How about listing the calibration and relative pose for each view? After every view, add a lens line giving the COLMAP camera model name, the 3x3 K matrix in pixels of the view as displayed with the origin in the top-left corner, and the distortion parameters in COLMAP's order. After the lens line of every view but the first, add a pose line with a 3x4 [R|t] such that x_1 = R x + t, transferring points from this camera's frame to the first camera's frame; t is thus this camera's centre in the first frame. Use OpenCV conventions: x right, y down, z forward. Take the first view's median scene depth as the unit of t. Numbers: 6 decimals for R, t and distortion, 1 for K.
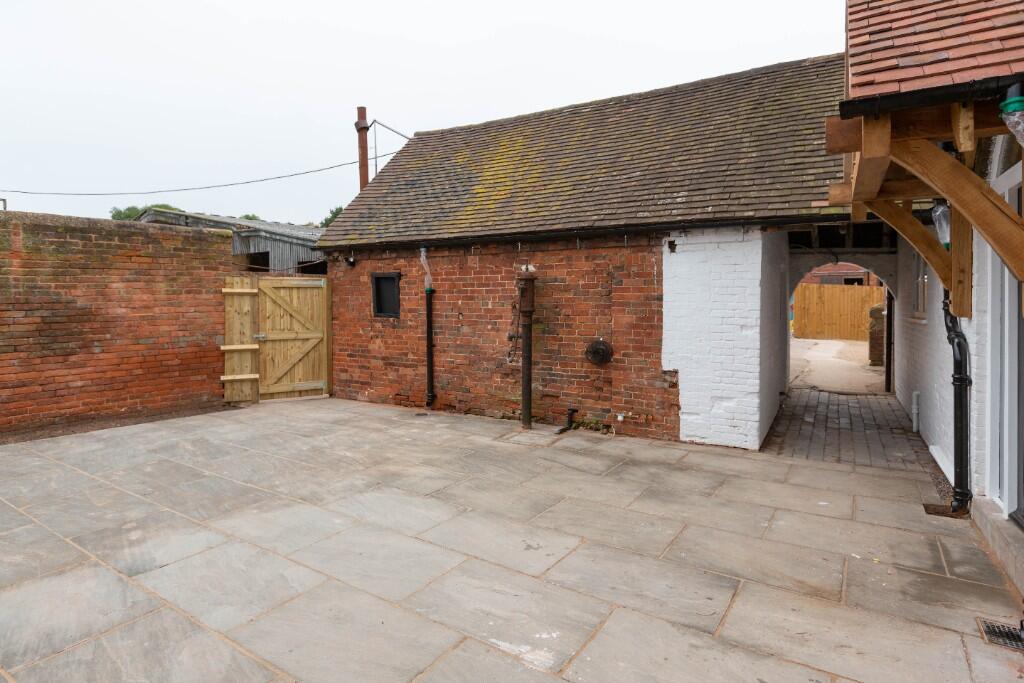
lens RADIAL K [[581.5, 0, 525.0], [0, 581.5, 304.6], [0, 0, 1]] dist [-0.003261, -0.002415]
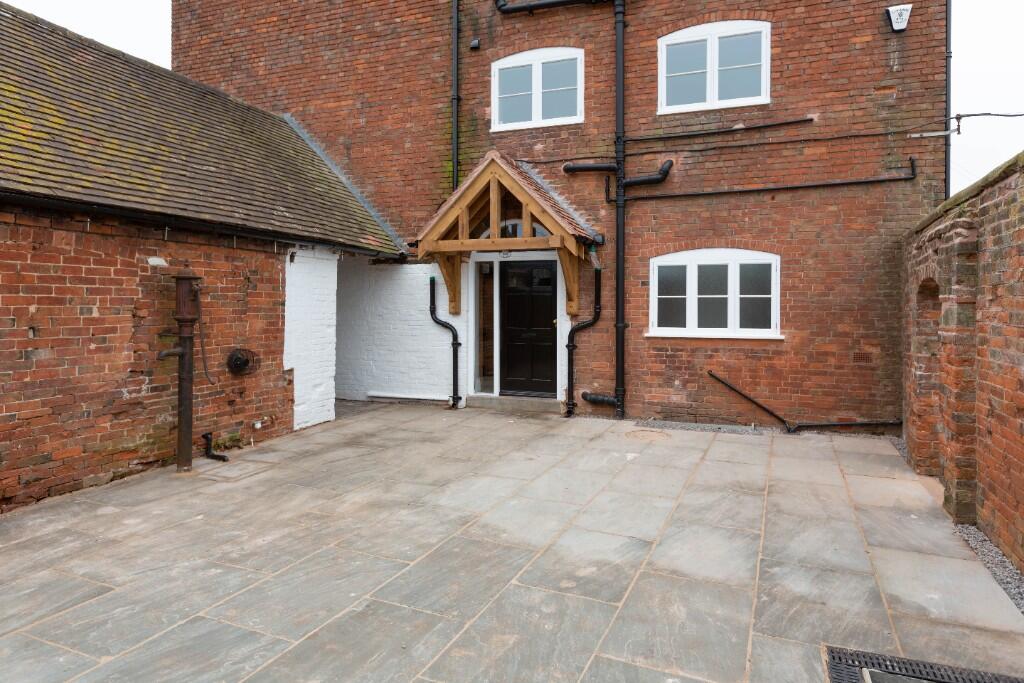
lens RADIAL K [[646.2, 0, 512.4], [0, 646.2, 308.1], [0, 0, 1]] dist [0.001590, 0.000013]
pose [[-0.203865, -0.005728, 0.978982, -1.010718], [0.000670, 0.999982, 0.005991, -0.009389], [-0.978999, 0.001878, -0.203857, 0.818414]]
